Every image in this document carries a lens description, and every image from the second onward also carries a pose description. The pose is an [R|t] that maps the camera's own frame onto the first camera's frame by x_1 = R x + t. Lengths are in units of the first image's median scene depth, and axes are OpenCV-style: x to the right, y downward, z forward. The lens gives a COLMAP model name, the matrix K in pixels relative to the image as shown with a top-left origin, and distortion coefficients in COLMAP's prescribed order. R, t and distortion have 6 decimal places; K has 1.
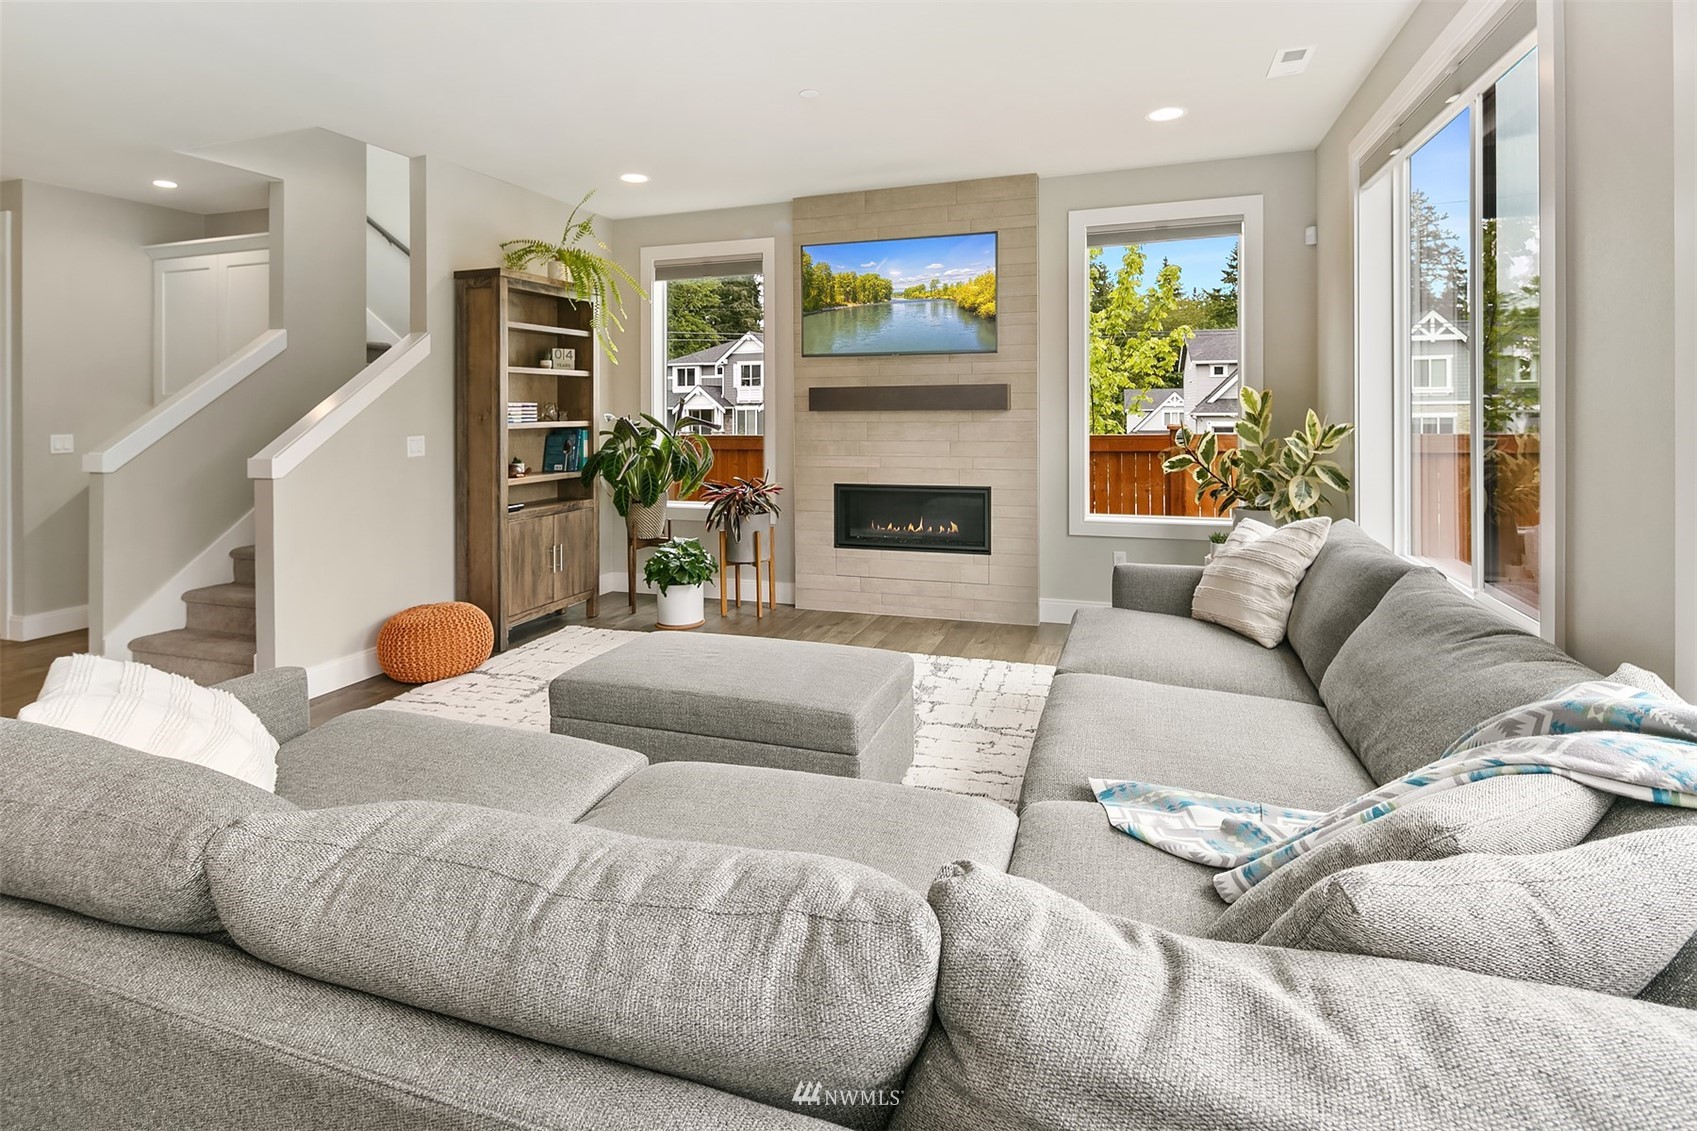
lens RADIAL K [[834.7, 0, 844.1], [0, 834.7, 403.1], [0, 0, 1]] dist [0.005656, -0.000889]
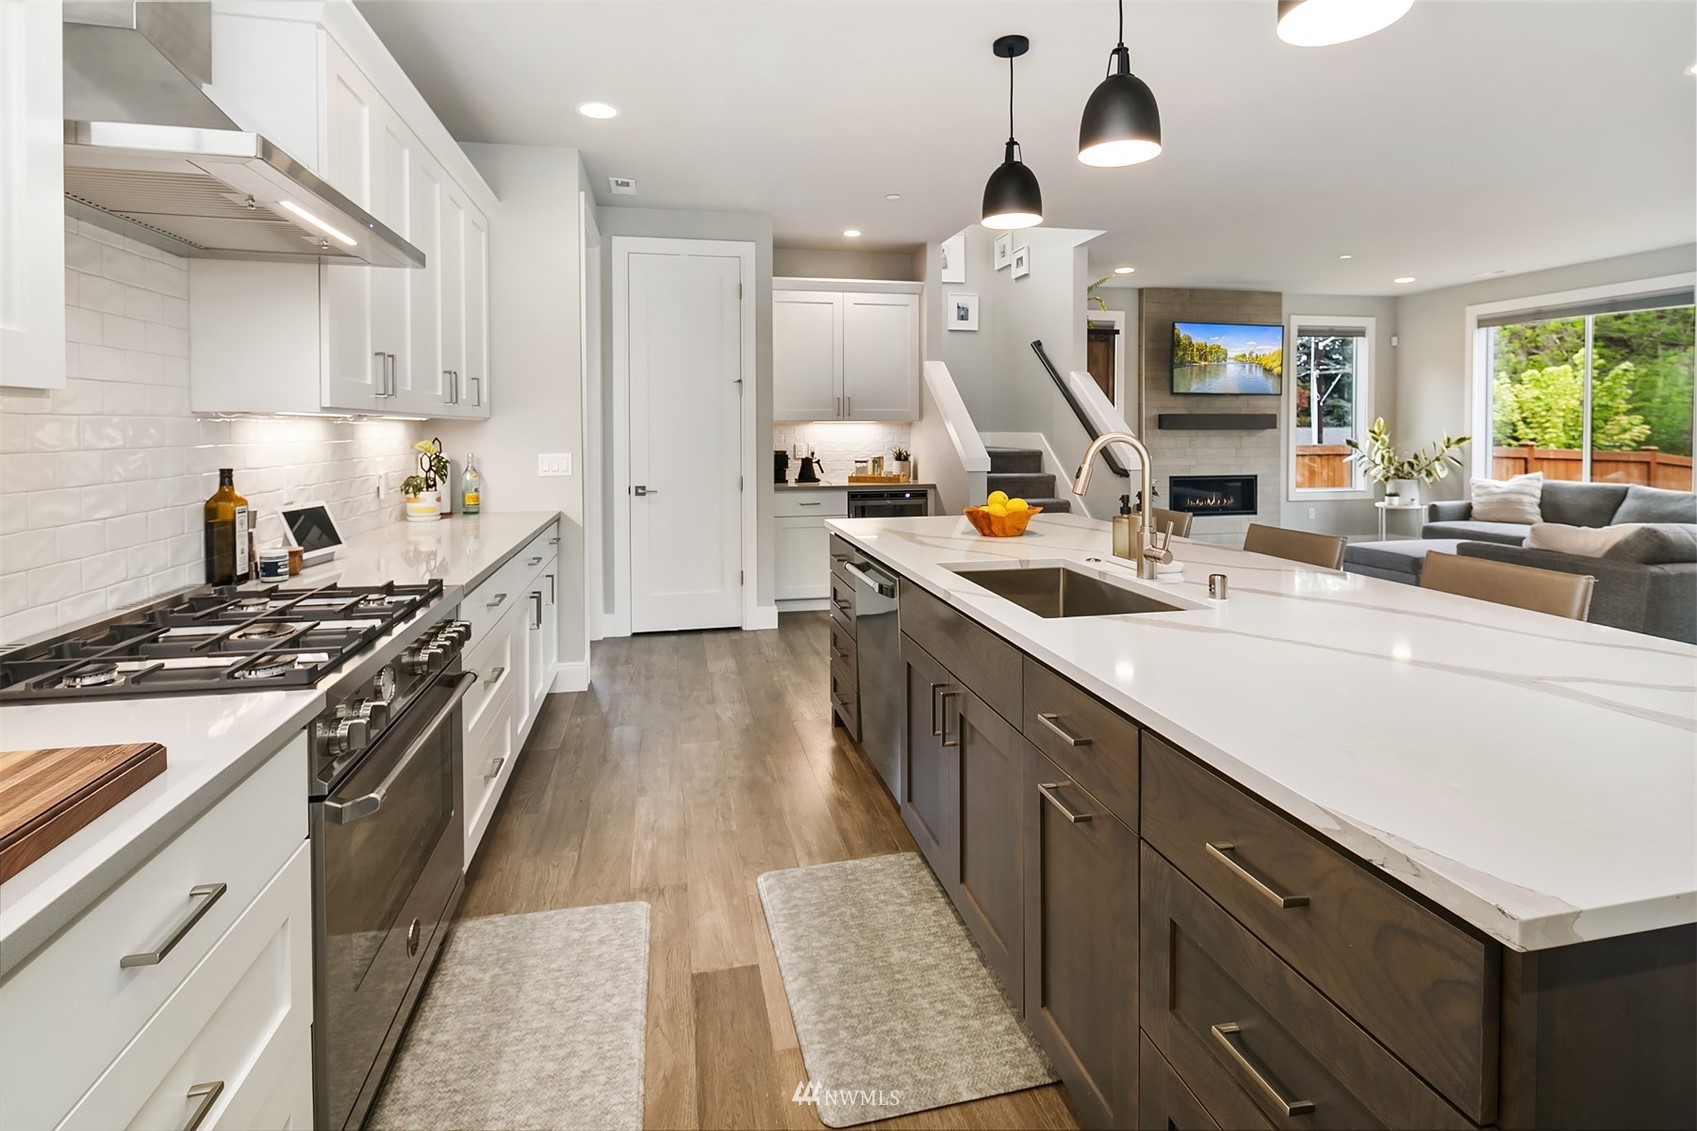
lens RADIAL K [[834.7, 0, 850.5], [0, 834.7, 432.3], [0, 0, 1]] dist [0.005656, -0.000889]
pose [[0.850524, 0.002619, 0.525929, -1.398575], [-0.005722, 0.999974, 0.004274, 0.012245], [-0.525905, -0.006645, 0.850518, -0.003349]]
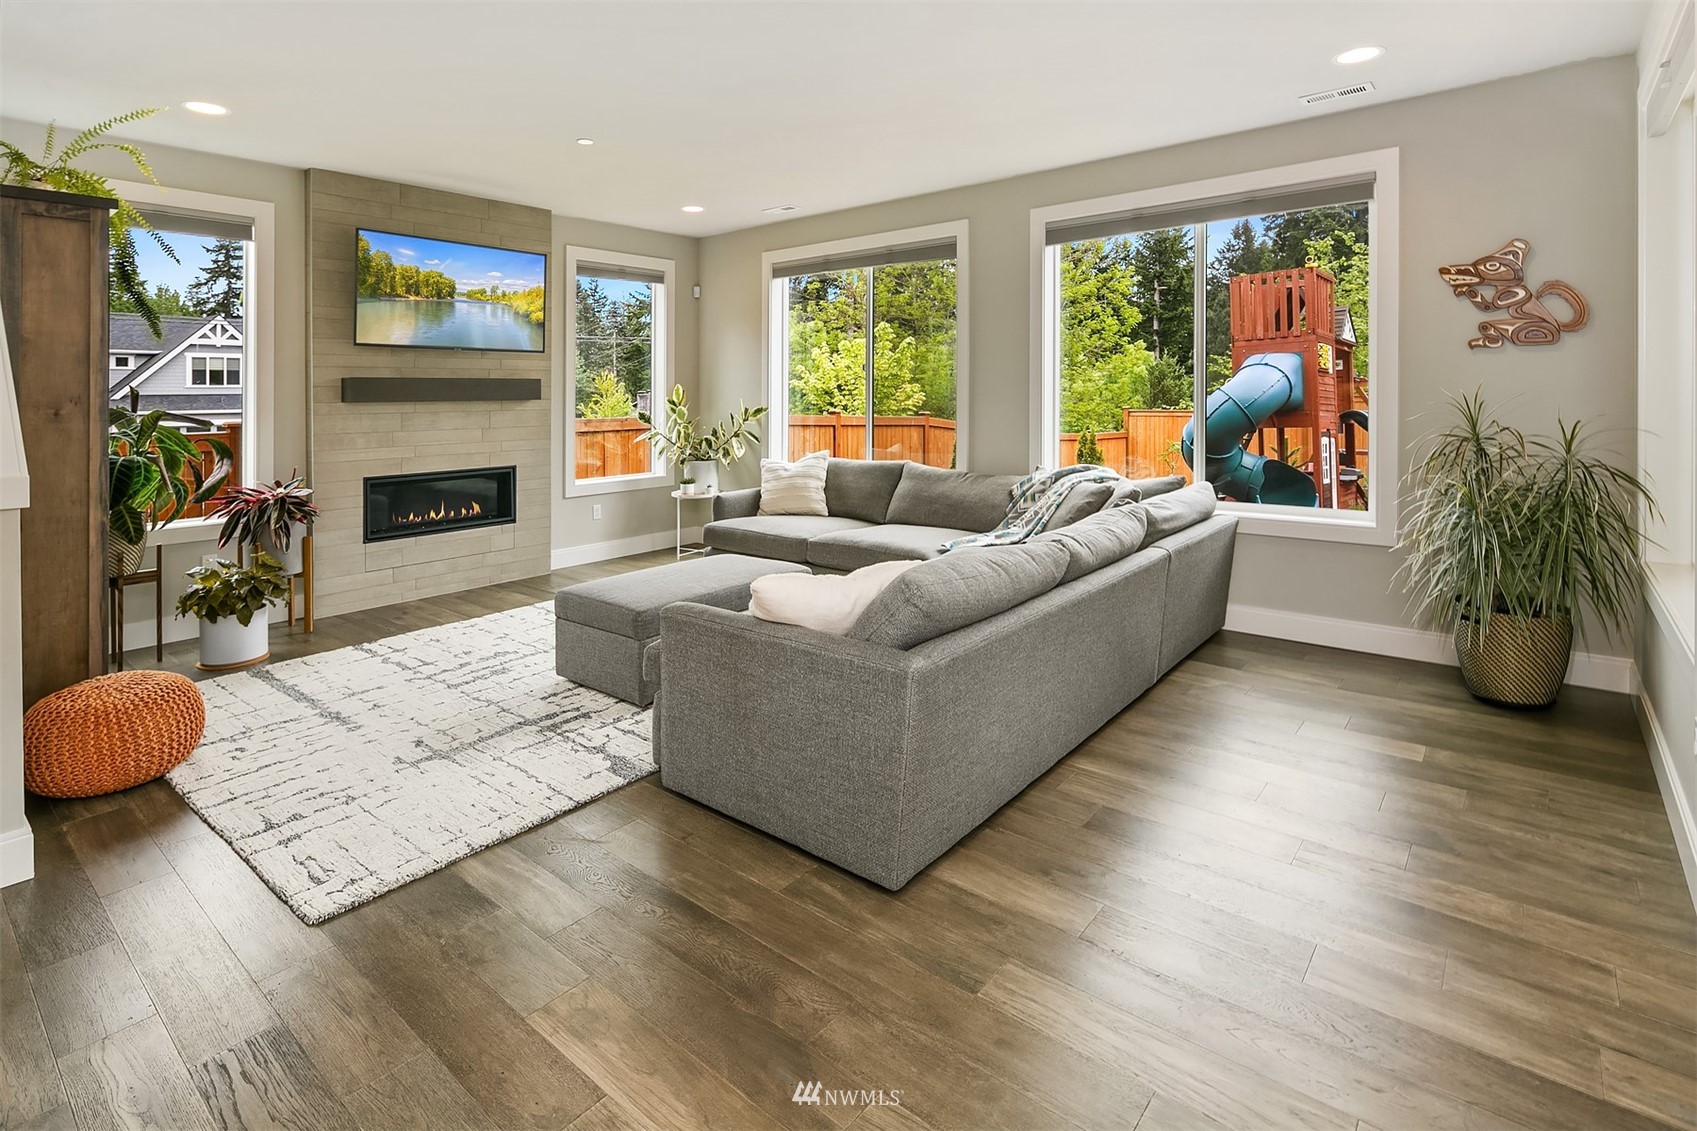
lens RADIAL K [[834.7, 0, 831.2], [0, 834.7, 397.0], [0, 0, 1]] dist [0.005656, -0.000889]
pose [[0.362312, 0.000048, 0.932057, -0.756352], [0.003585, 0.999993, -0.001445, 0.006790], [-0.932050, 0.003865, 0.362309, 0.154133]]
